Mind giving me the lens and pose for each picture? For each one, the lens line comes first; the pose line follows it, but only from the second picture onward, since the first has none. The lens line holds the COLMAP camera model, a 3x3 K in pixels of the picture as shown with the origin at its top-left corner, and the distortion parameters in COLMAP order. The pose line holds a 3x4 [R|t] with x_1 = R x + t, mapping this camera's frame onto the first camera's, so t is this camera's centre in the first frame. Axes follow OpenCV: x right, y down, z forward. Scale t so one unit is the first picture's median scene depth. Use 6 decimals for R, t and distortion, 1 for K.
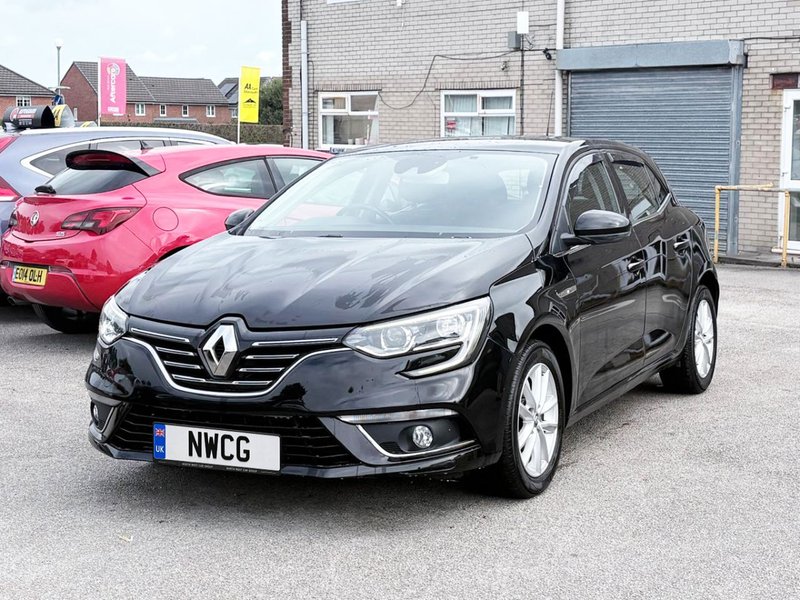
lens RADIAL K [[1360.1, 0, 427.9], [0, 1360.1, 279.8], [0, 0, 1]] dist [0.235608, -1.020061]
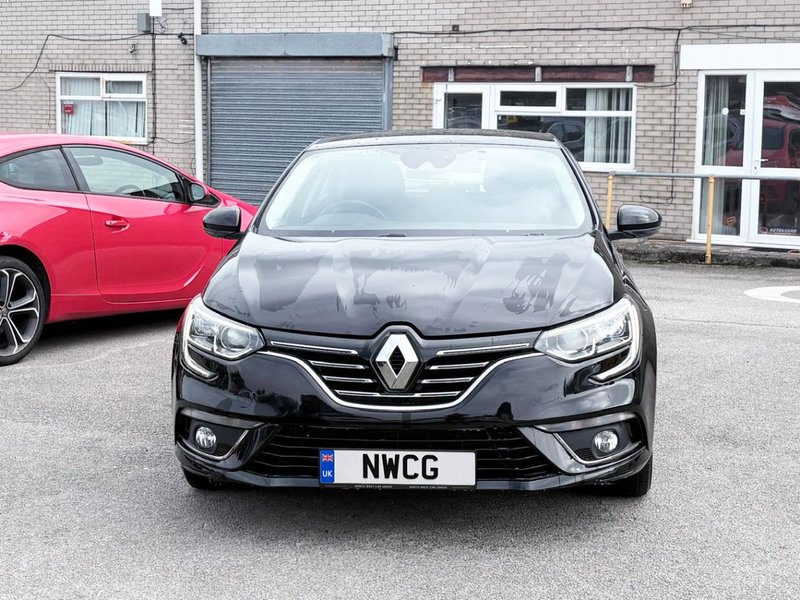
lens RADIAL K [[1365.0, 0, 399.9], [0, 1365.0, 259.1], [0, 0, 1]] dist [0.237953, -0.820249]
pose [[0.938998, -0.025149, 0.343001, -0.123588], [0.026779, 0.999641, -0.000015, -0.004757], [-0.342877, 0.009199, 0.939335, 0.033235]]
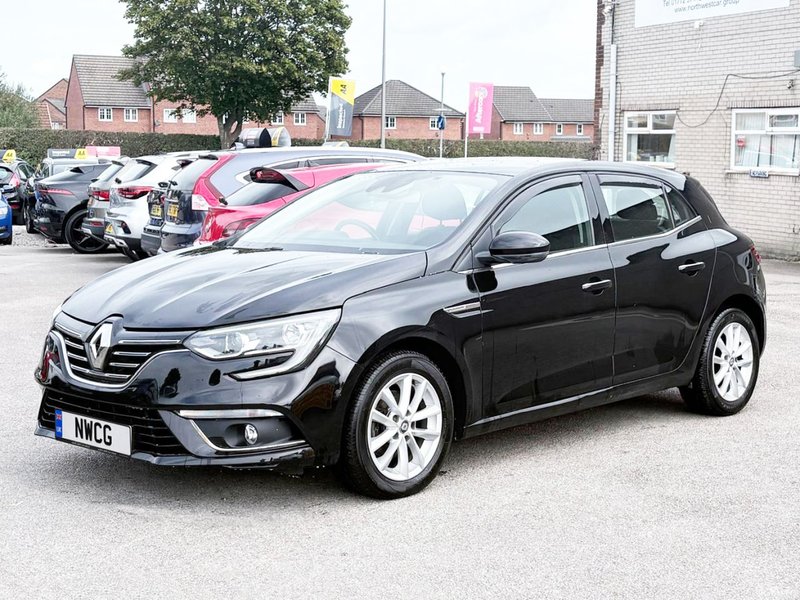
lens RADIAL K [[1279.3, 0, 429.4], [0, 1279.3, 278.0], [0, 0, 1]] dist [0.240291, -1.036646]
pose [[0.952472, 0.034945, -0.302616, 0.114347], [-0.037102, 0.999311, -0.001382, -0.003527], [0.302359, 0.012544, 0.953112, 0.015554]]
